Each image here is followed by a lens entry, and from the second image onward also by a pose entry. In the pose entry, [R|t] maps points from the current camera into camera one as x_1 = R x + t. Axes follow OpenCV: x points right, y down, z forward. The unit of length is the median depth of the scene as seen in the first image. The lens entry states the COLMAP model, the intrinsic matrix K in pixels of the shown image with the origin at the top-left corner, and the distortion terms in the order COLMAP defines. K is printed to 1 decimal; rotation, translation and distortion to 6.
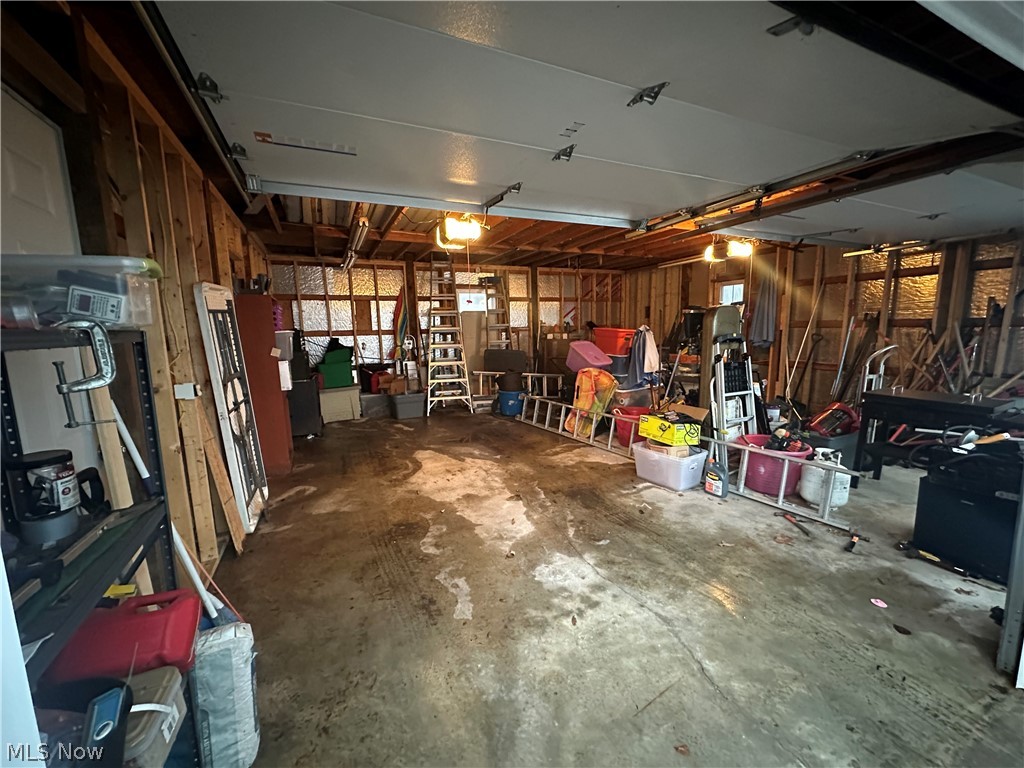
lens RADIAL K [[406.1, 0, 508.4], [0, 406.1, 384.6], [0, 0, 1]] dist [0.002059, 0.000183]
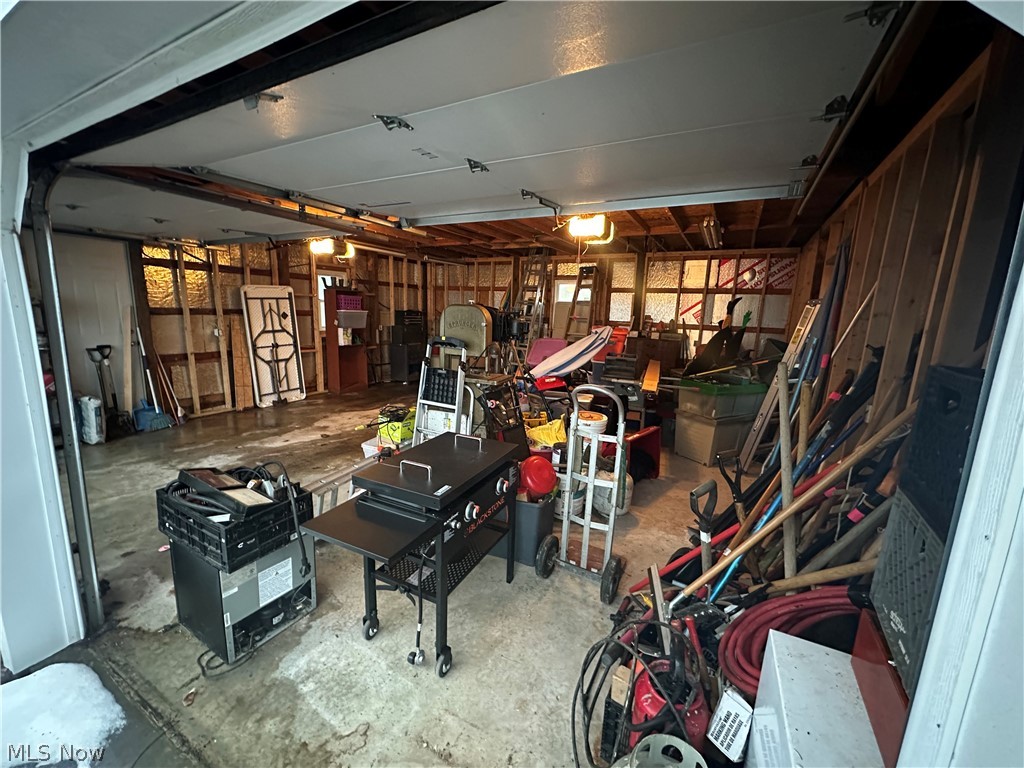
lens RADIAL K [[406.1, 0, 508.9], [0, 406.1, 381.5], [0, 0, 1]] dist [0.002059, 0.000183]
pose [[0.590710, 0.185230, -0.785335, 1.332808], [-0.162661, 0.980649, 0.108948, -0.148178], [0.790318, 0.063387, 0.609409, 0.574956]]
